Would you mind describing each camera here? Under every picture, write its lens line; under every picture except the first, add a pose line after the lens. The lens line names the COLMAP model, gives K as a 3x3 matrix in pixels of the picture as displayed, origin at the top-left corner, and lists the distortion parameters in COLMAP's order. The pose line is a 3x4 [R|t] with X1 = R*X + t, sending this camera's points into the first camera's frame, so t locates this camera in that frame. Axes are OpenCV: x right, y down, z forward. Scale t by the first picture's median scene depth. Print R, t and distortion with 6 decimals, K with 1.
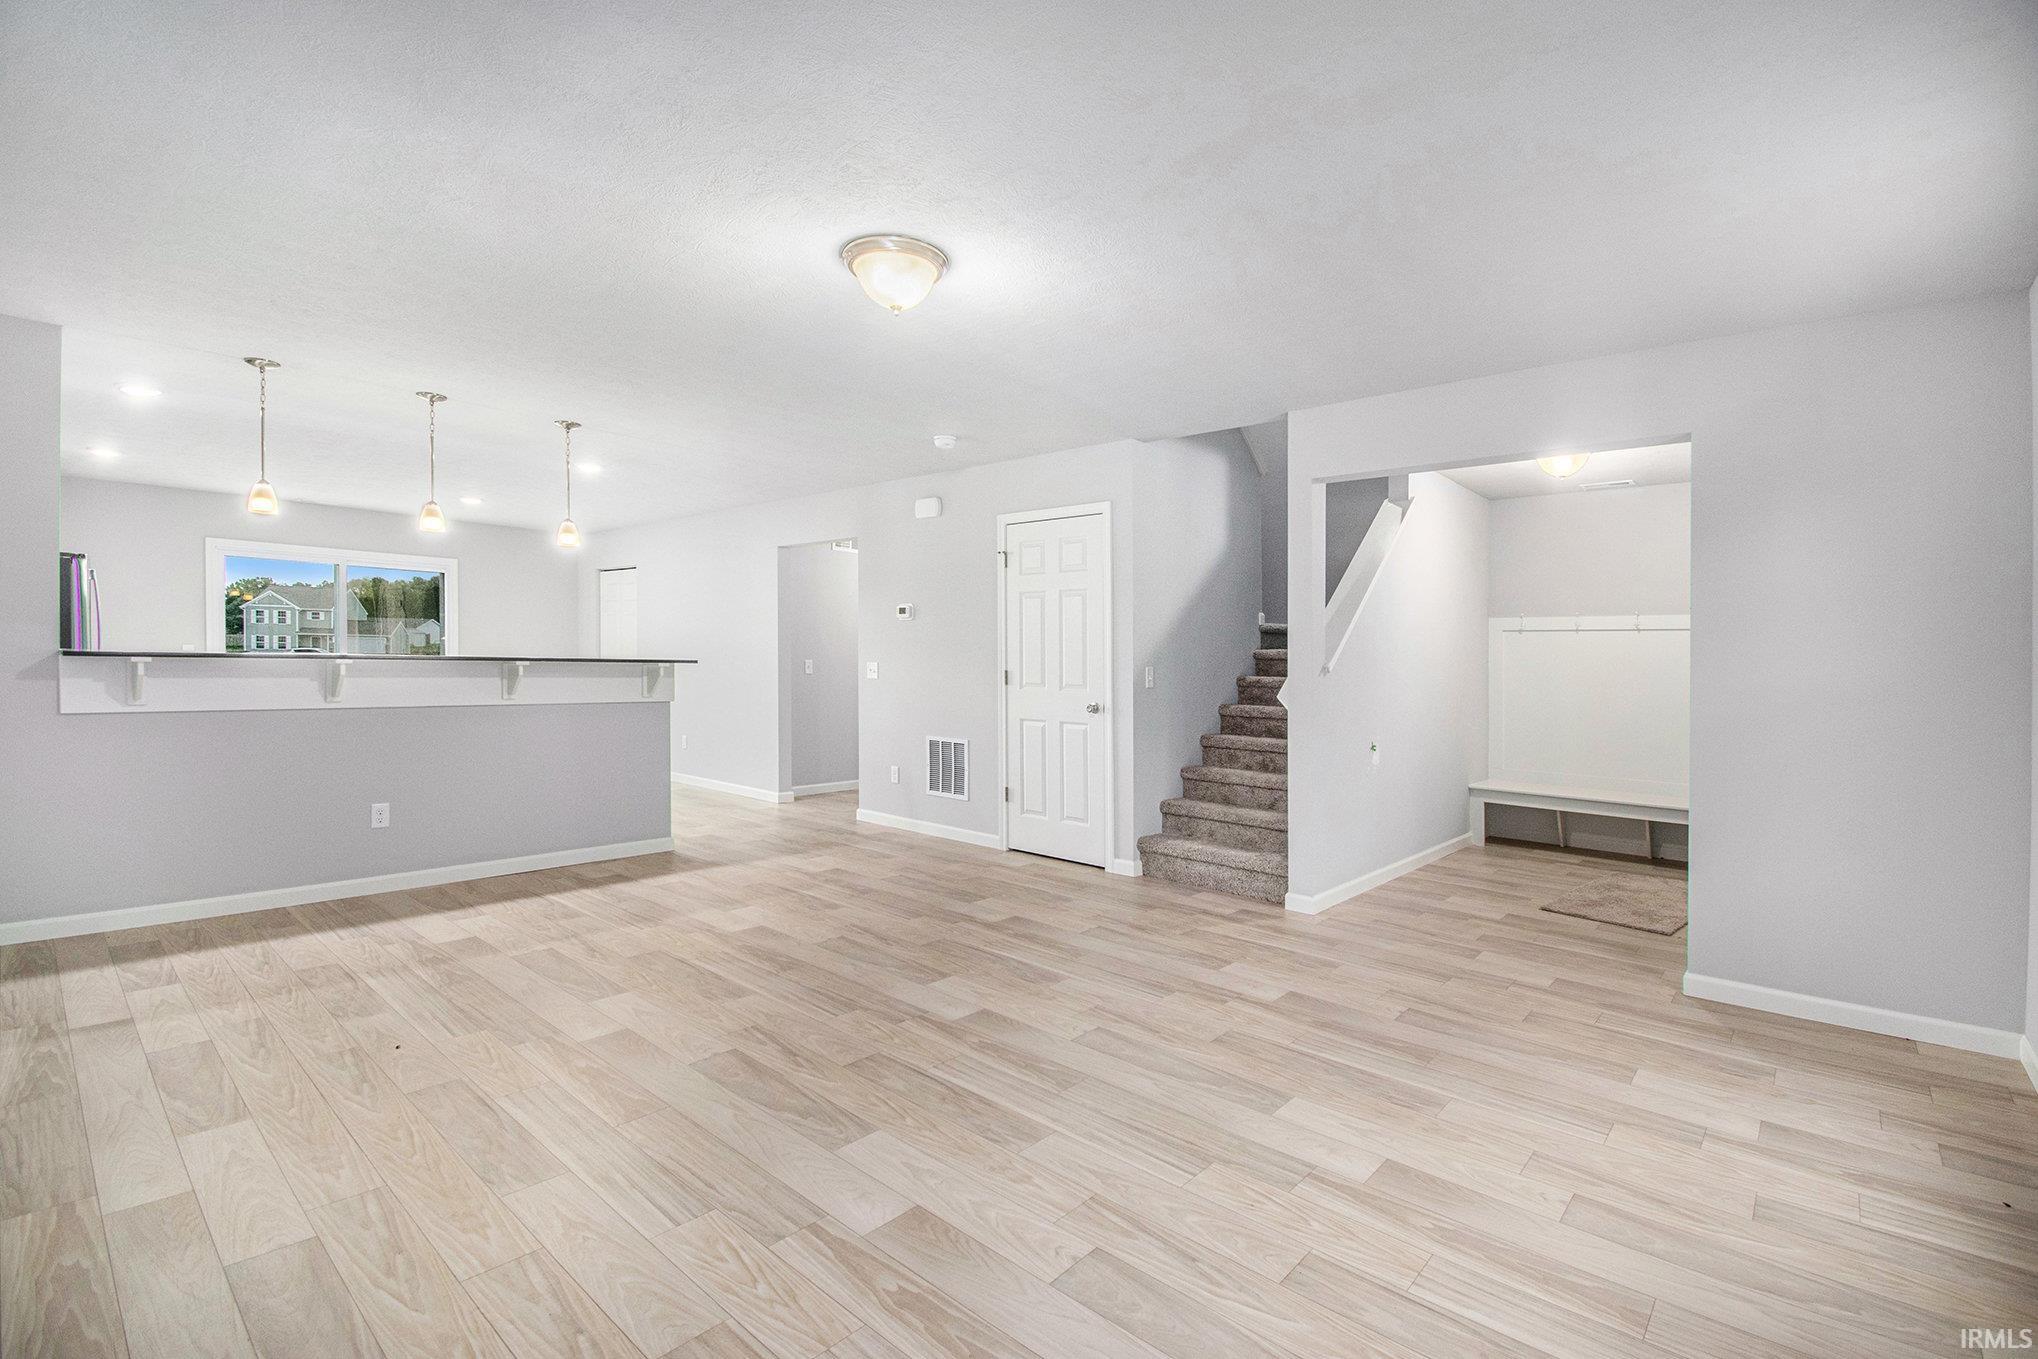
lens RADIAL K [[864.6, 0, 1026.4], [0, 864.6, 705.3], [0, 0, 1]] dist [0.001450, -0.000596]
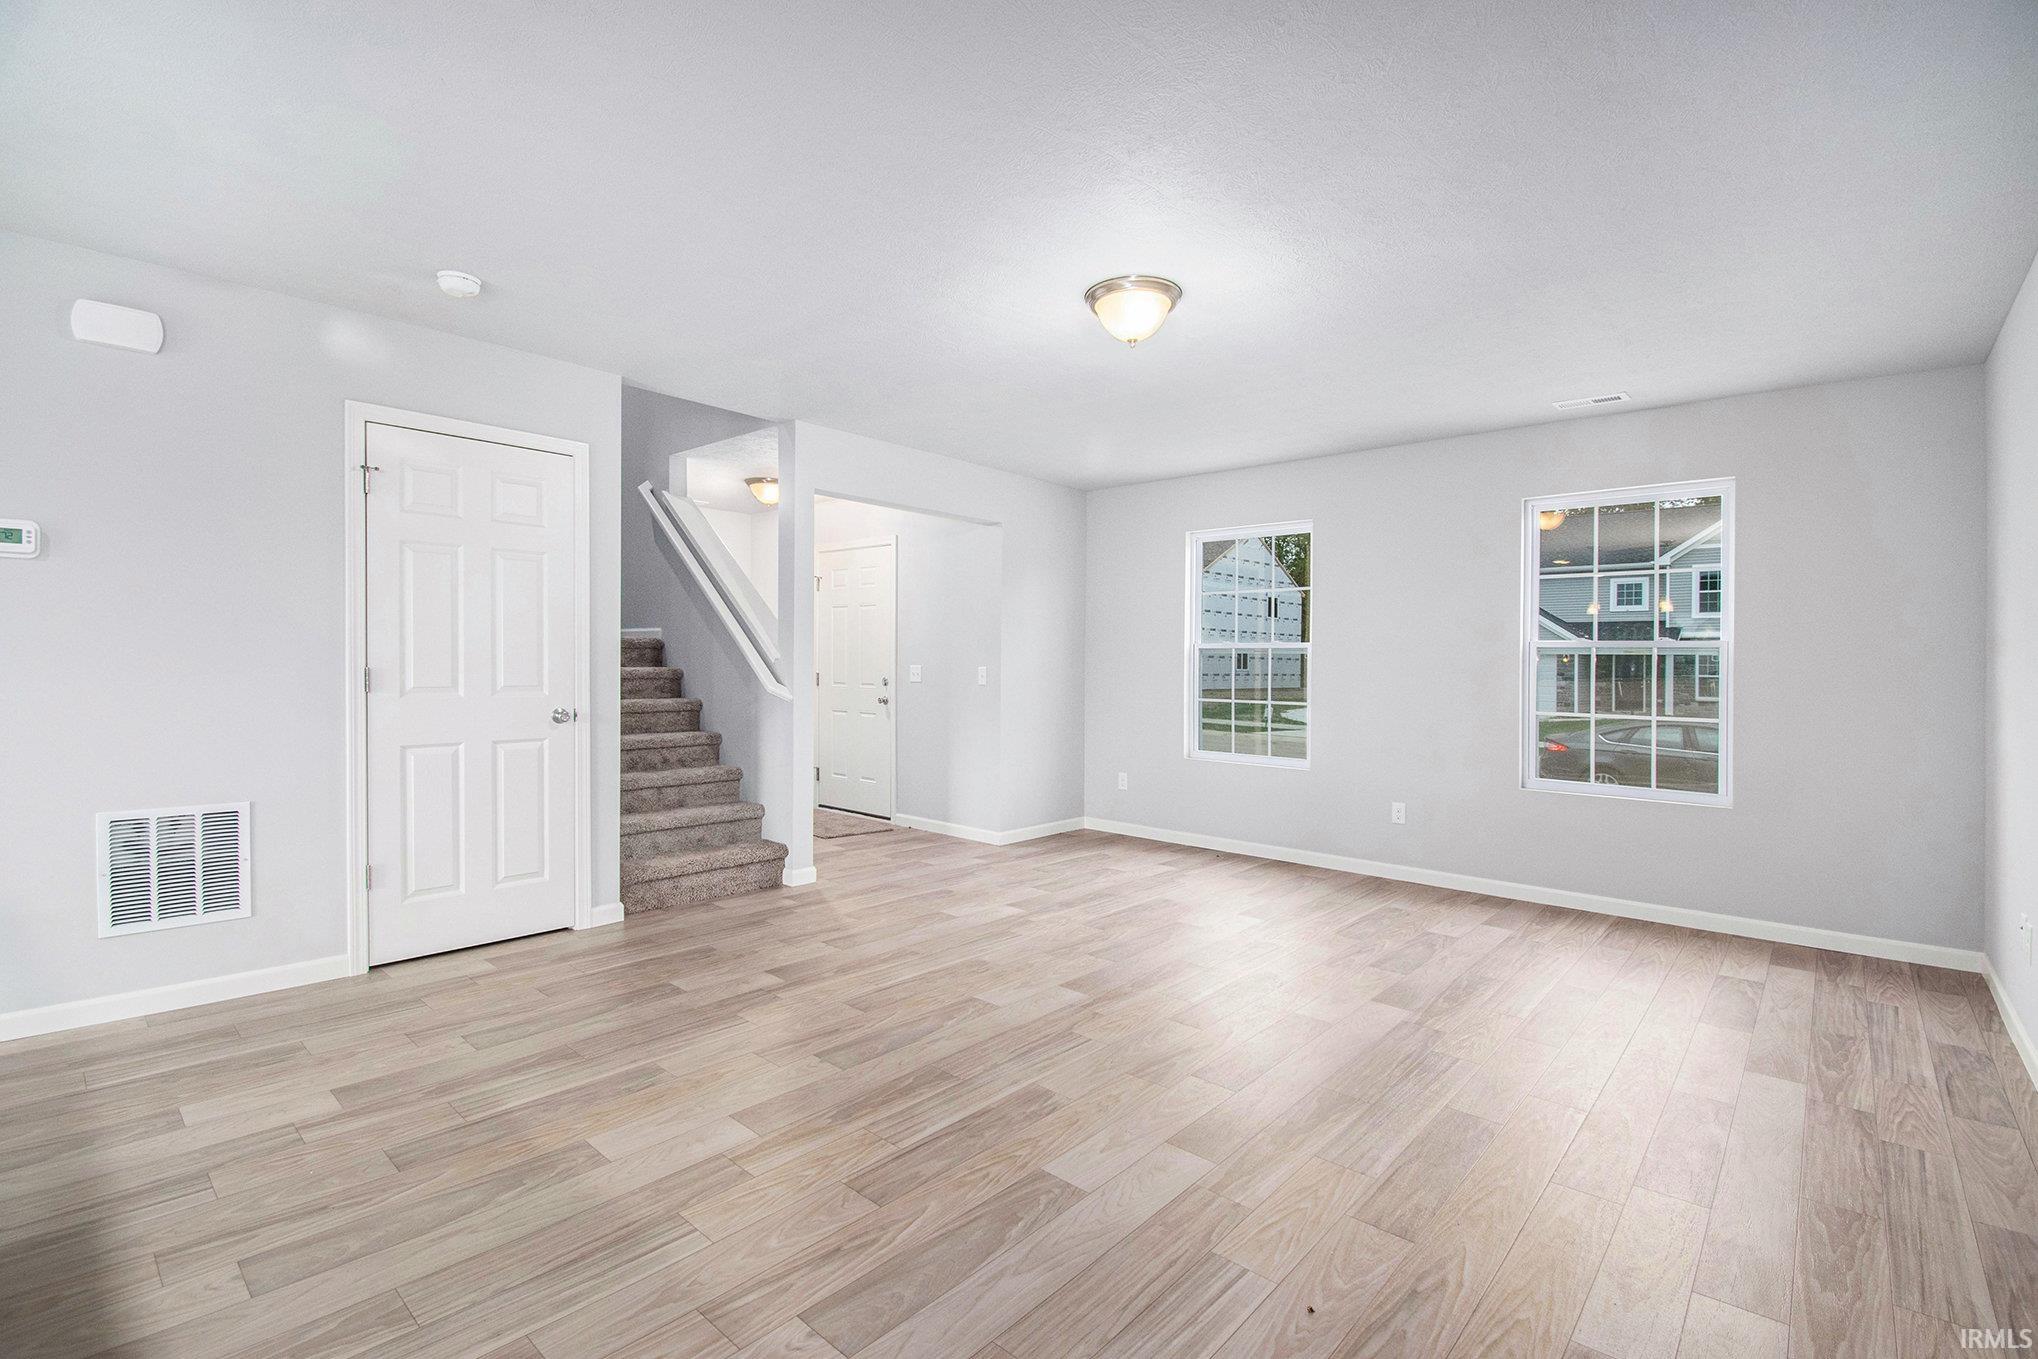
lens RADIAL K [[930.5, 0, 982.0], [0, 930.5, 663.6], [0, 0, 1]] dist [-0.008723, -0.001634]
pose [[0.056299, -0.021516, 0.998182, -0.702750], [0.042446, 0.998915, 0.019138, -0.041244], [-0.997511, 0.041292, 0.057151, 0.601925]]
